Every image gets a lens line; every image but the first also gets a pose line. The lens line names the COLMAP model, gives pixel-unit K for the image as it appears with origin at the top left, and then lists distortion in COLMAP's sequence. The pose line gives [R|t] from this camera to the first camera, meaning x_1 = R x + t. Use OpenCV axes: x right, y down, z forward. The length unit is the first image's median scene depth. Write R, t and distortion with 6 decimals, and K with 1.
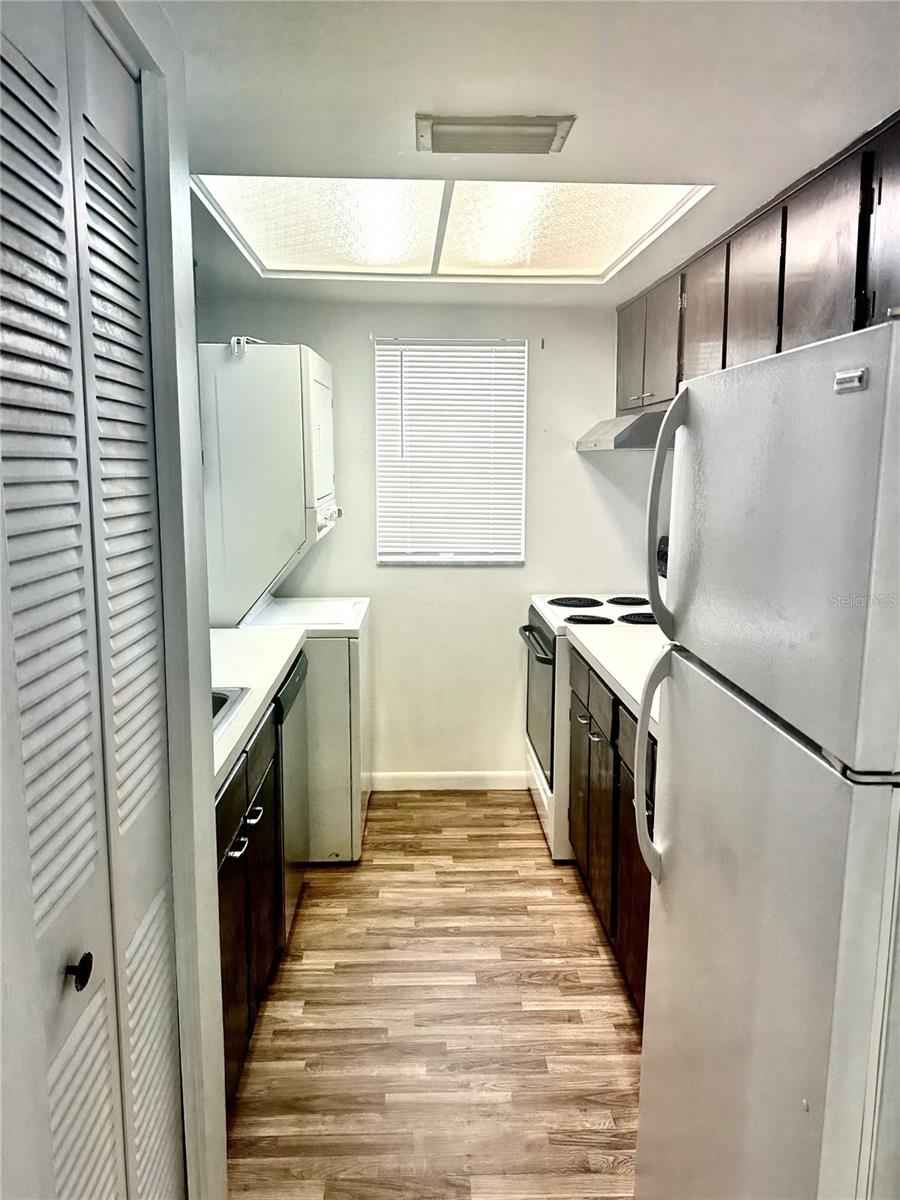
lens RADIAL K [[834.3, 0, 450.0], [0, 834.3, 600.0], [0, 0, 1]] dist [0.154589, -0.289241]
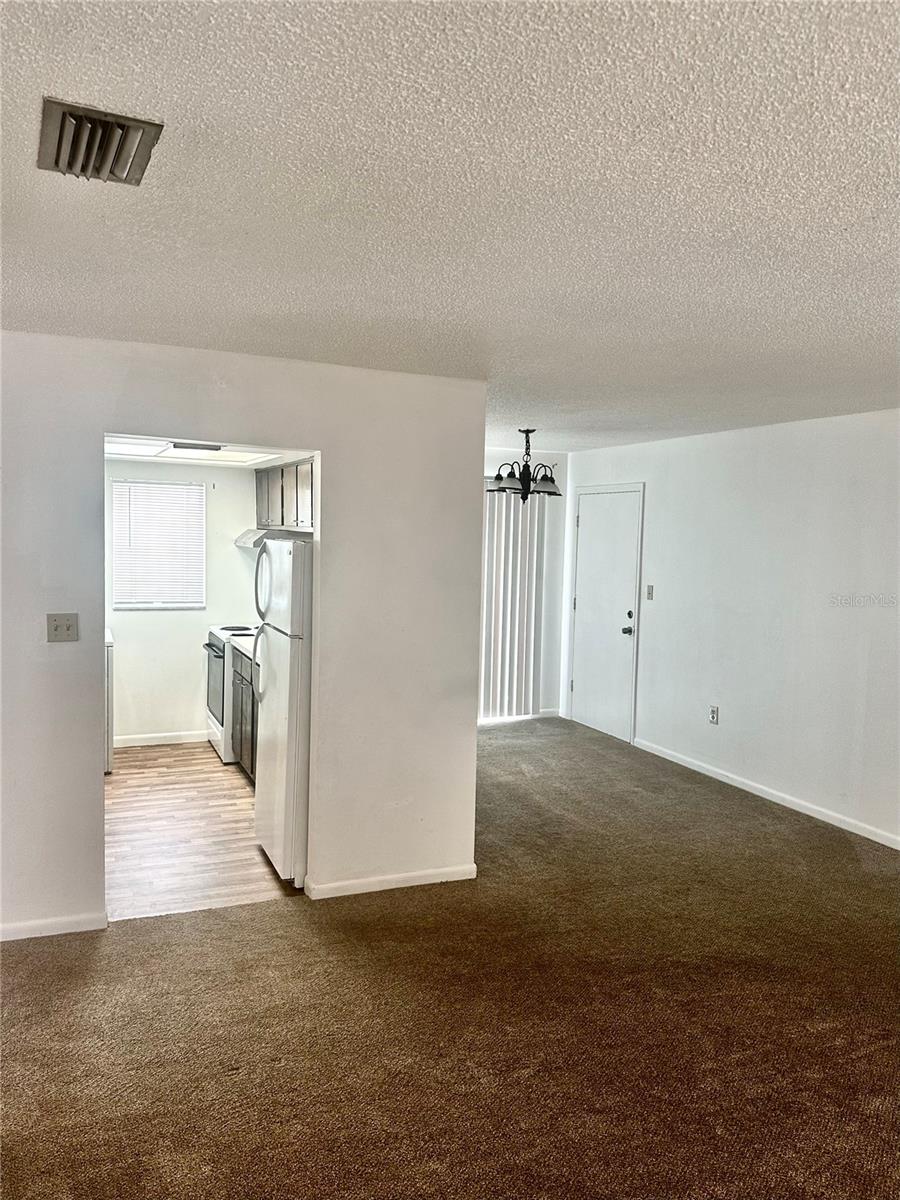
lens RADIAL K [[834.3, 0, 450.0], [0, 834.3, 600.0], [0, 0, 1]] dist [0.154589, -0.289241]
pose [[0.926406, -0.005021, 0.376493, -0.120217], [0.035267, 0.996672, -0.073486, 0.103863], [-0.374871, 0.081356, 0.923500, -0.976048]]
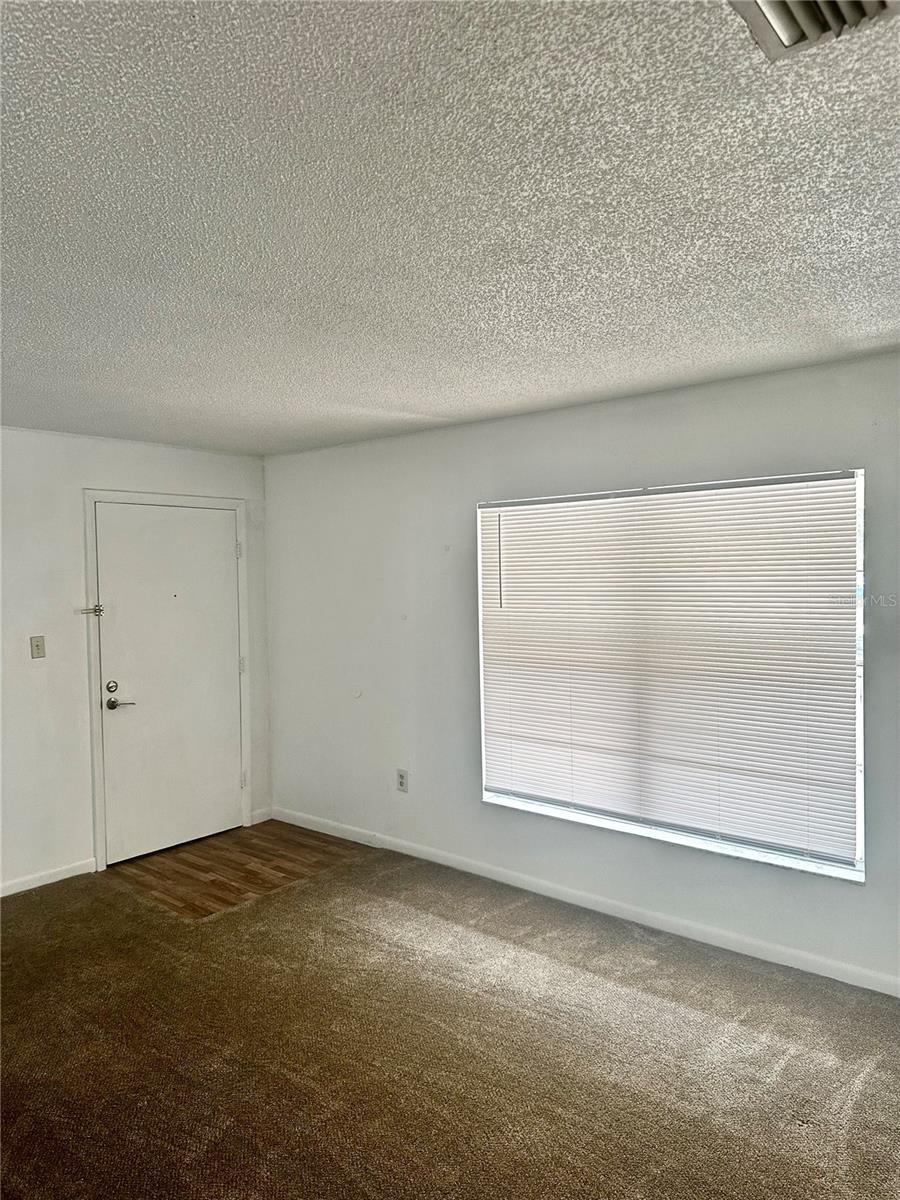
lens RADIAL K [[834.3, 0, 450.0], [0, 834.3, 600.0], [0, 0, 1]] dist [0.154589, -0.289241]
pose [[-0.734282, -0.015092, 0.678677, -1.280155], [0.124595, 0.979773, 0.156591, -0.338231], [-0.667313, 0.199541, -0.717549, 1.775567]]
